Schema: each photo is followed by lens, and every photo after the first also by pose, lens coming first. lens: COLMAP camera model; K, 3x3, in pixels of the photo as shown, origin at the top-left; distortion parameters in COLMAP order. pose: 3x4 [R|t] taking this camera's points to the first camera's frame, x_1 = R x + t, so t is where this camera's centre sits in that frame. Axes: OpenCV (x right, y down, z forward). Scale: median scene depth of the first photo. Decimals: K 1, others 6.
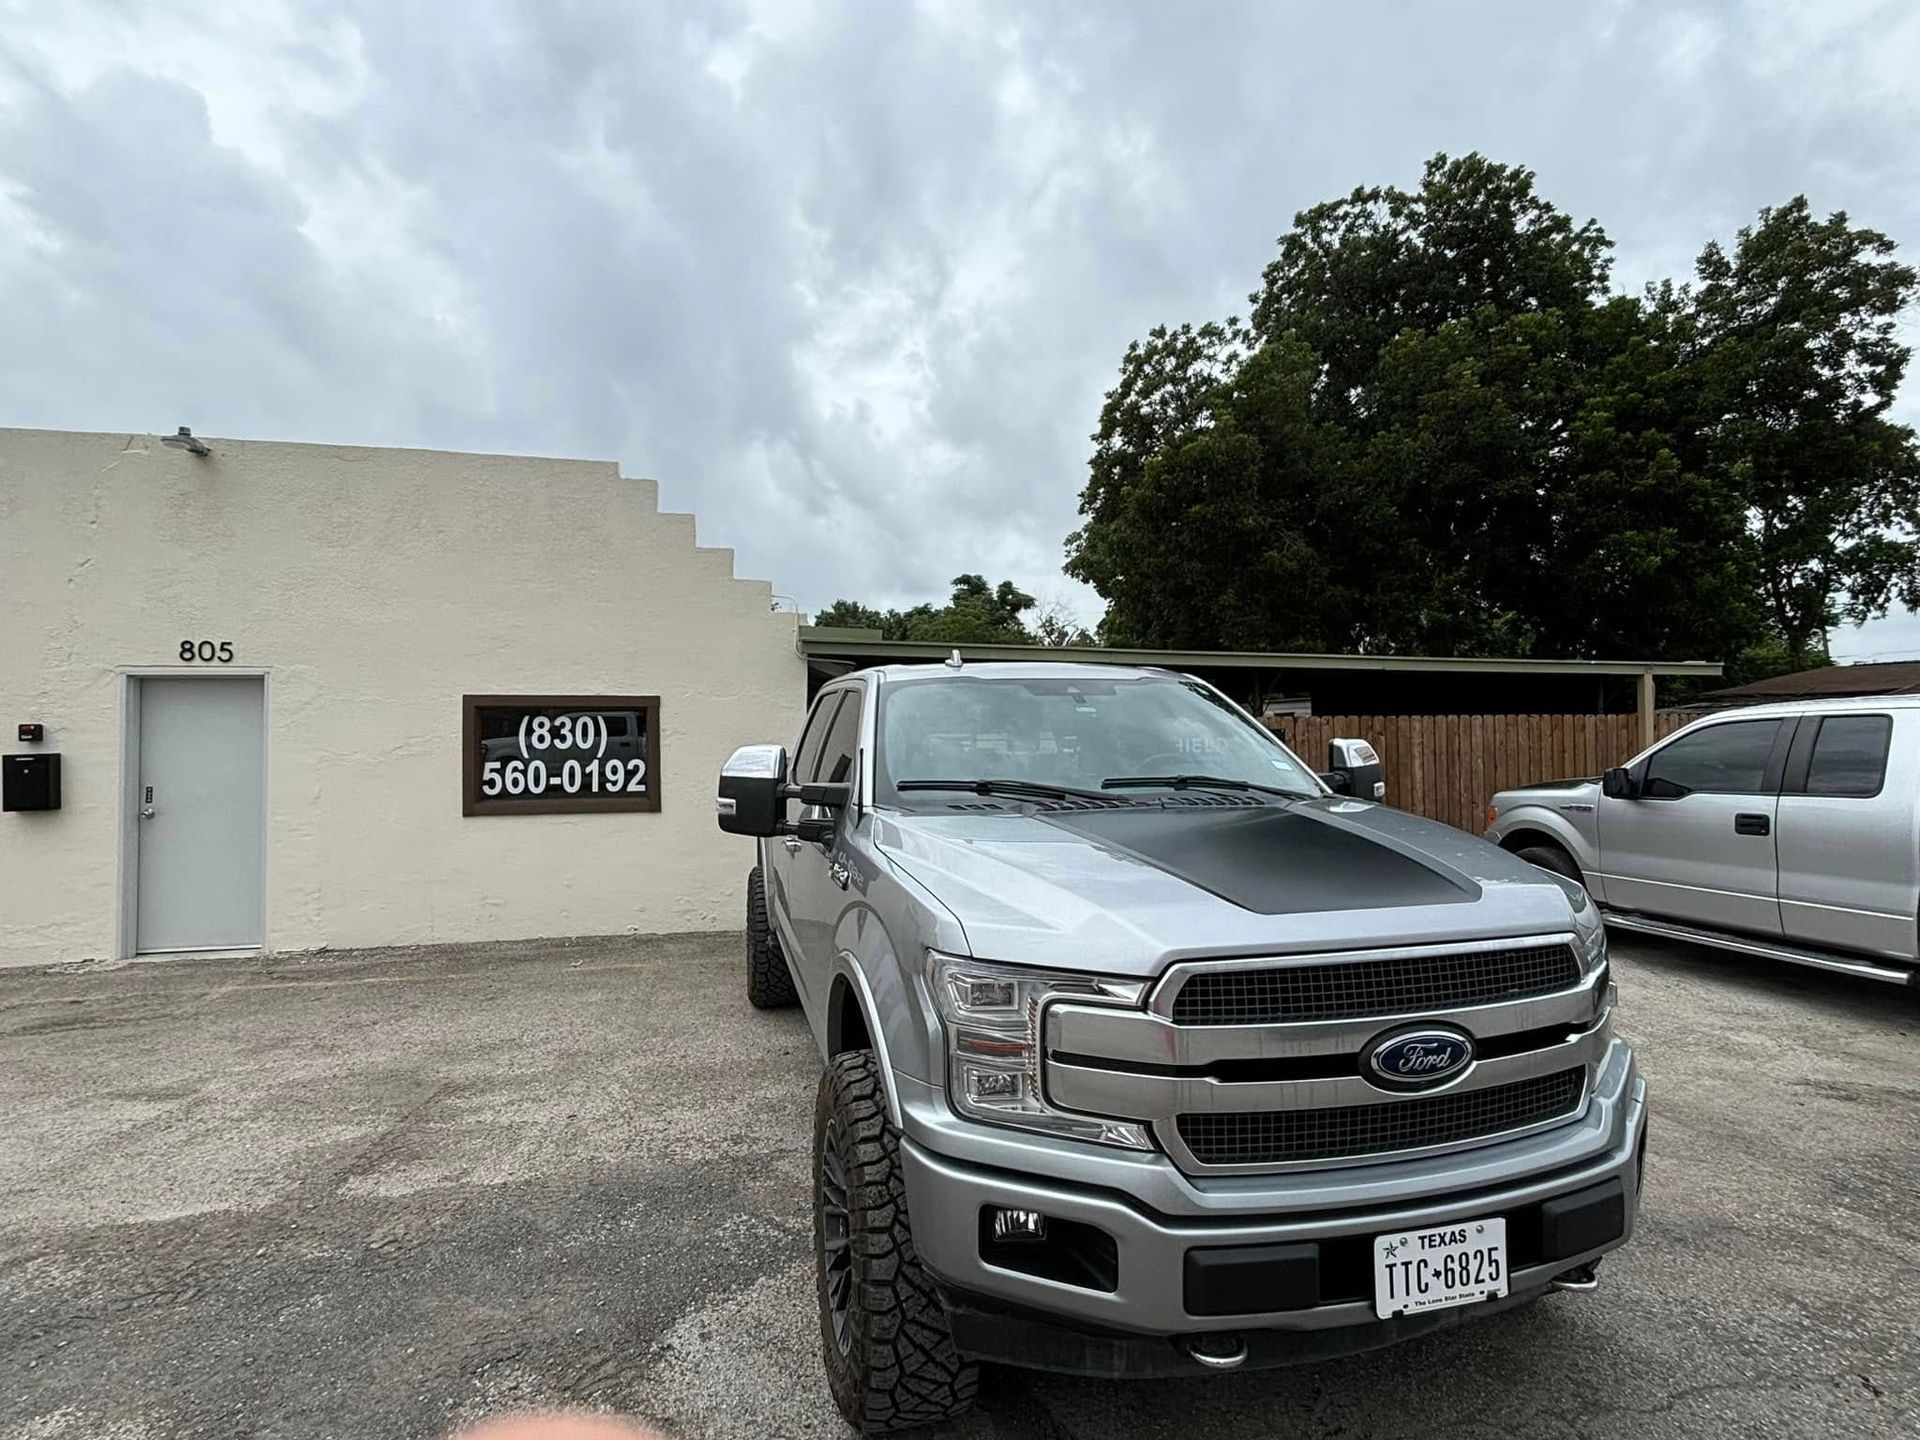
lens RADIAL K [[945.2, 0, 960.0], [0, 945.2, 720.0], [0, 0, 1]] dist [-0.003479, -0.001577]
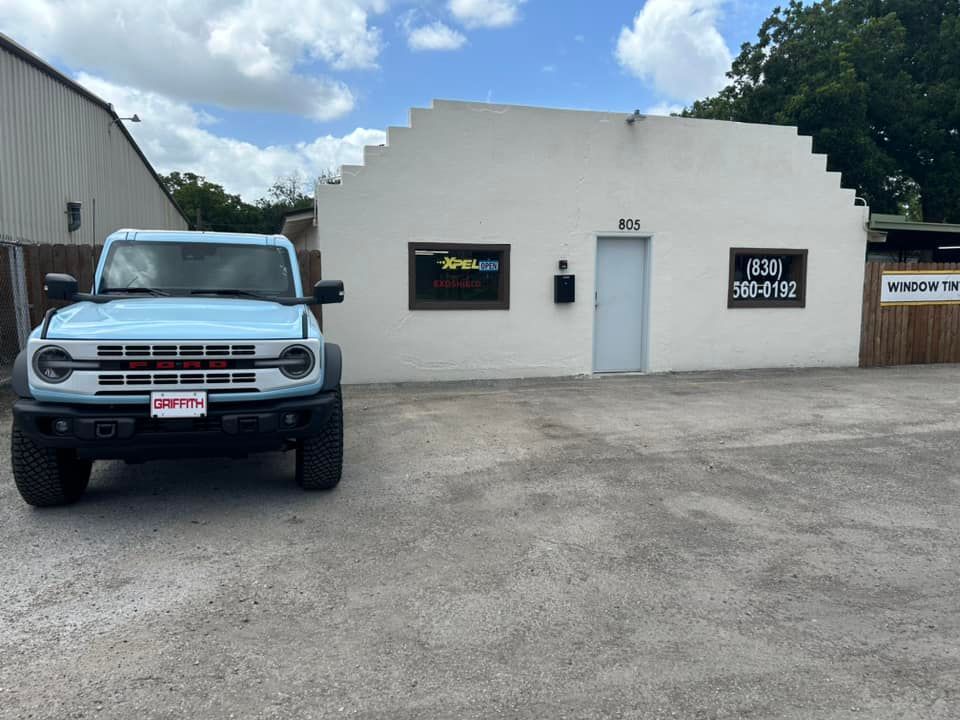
lens RADIAL K [[731.0, 0, 480.0], [0, 731.0, 360.0], [0, 0, 1]] dist [0.068114, -0.095460]
pose [[0.995626, 0.000208, 0.093433, -1.168266], [-0.011821, 0.992242, 0.123759, 0.022209], [-0.092682, -0.124322, 0.987904, -0.510299]]
